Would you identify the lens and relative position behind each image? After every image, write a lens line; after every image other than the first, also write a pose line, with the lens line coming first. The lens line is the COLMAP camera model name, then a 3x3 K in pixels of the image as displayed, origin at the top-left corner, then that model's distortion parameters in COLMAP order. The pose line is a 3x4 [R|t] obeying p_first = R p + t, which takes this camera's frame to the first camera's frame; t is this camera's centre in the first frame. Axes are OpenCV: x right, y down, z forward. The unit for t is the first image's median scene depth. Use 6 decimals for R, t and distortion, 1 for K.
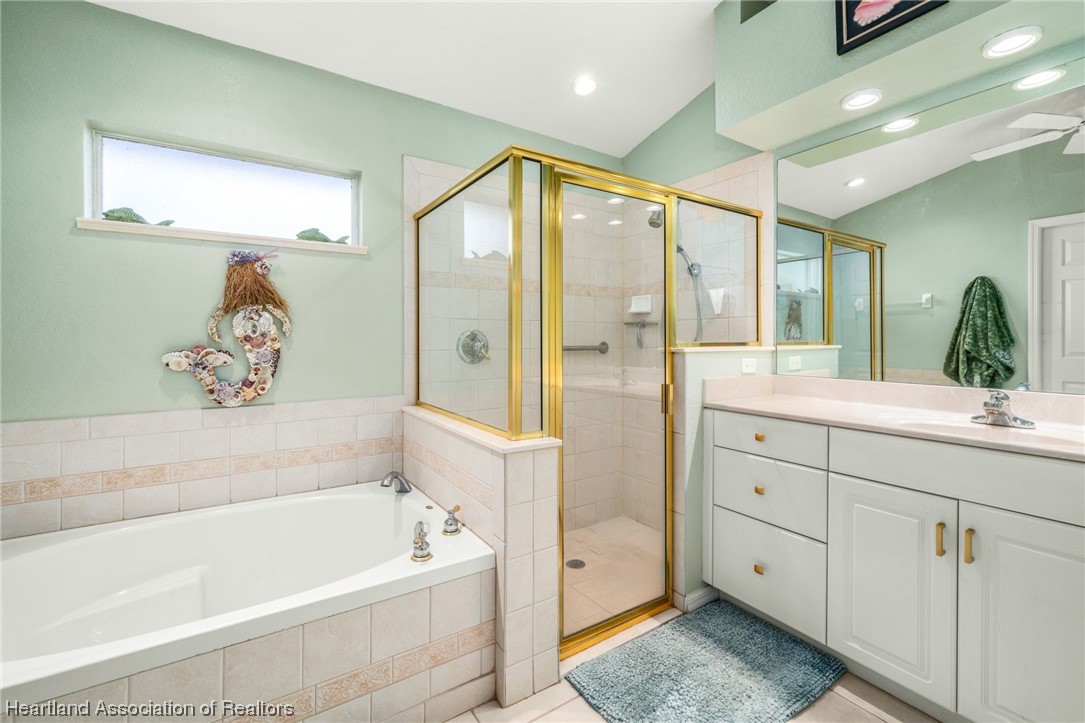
lens RADIAL K [[450.1, 0, 536.4], [0, 450.1, 343.8], [0, 0, 1]] dist [-0.000868, -0.000060]
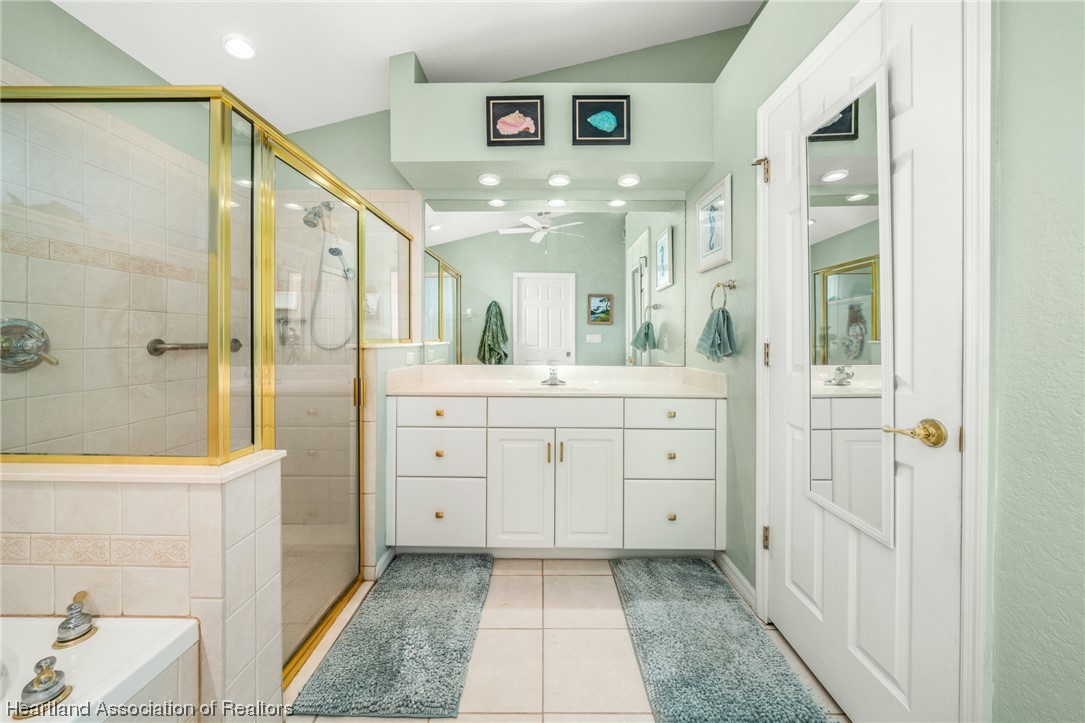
lens RADIAL K [[375.5, 0, 539.2], [0, 375.5, 340.3], [0, 0, 1]] dist [-0.005736, 0.000567]
pose [[0.565525, -0.000022, 0.824731, -0.228688], [-0.000055, 1.000000, 0.000064, -0.001630], [-0.824731, -0.000082, 0.565525, 0.147824]]
